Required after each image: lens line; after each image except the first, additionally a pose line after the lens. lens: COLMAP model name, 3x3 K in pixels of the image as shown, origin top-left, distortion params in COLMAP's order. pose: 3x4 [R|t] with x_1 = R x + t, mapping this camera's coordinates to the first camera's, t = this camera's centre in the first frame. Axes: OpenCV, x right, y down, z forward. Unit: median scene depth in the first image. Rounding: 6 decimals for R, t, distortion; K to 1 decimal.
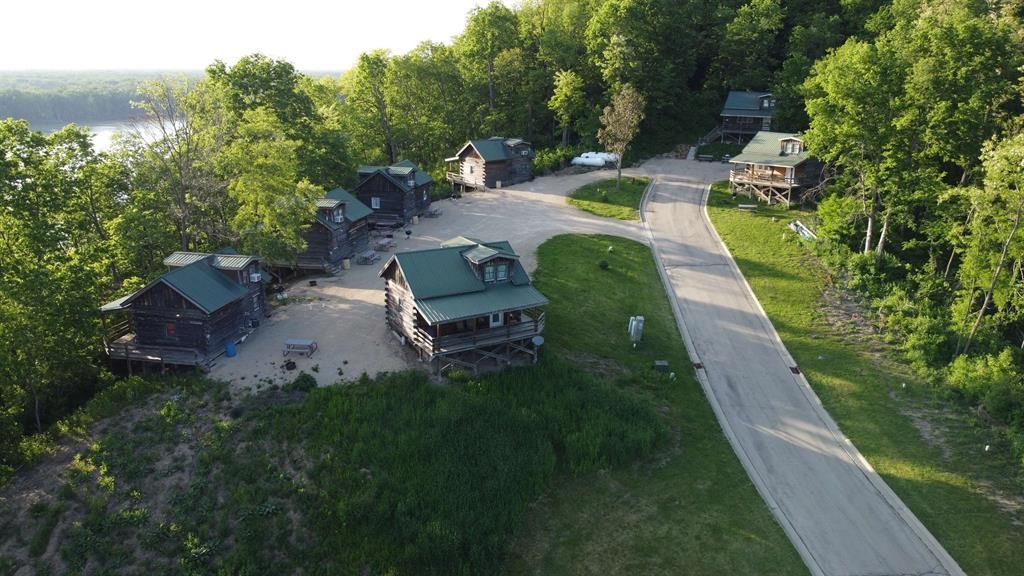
lens RADIAL K [[781.9, 0, 512.0], [0, 781.9, 288.0], [0, 0, 1]] dist [-0.004286, -0.001548]
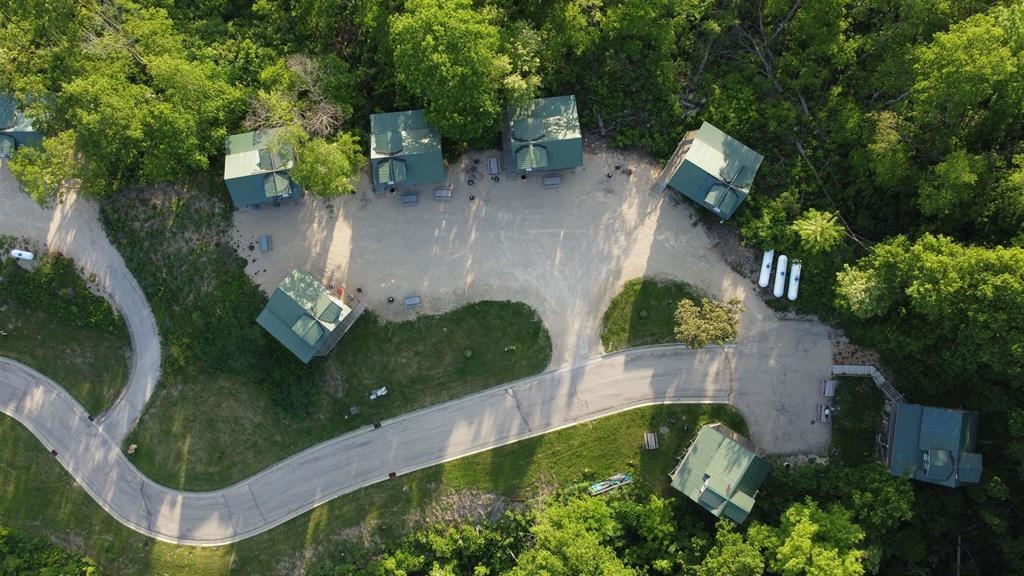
lens RADIAL K [[781.9, 0, 512.0], [0, 781.9, 288.0], [0, 0, 1]] dist [-0.004286, -0.001548]
pose [[0.338421, 0.940789, 0.019699, 0.003719], [-0.254623, 0.071400, 0.964401, -1.399559], [0.905891, -0.331389, 0.263710, 0.716347]]
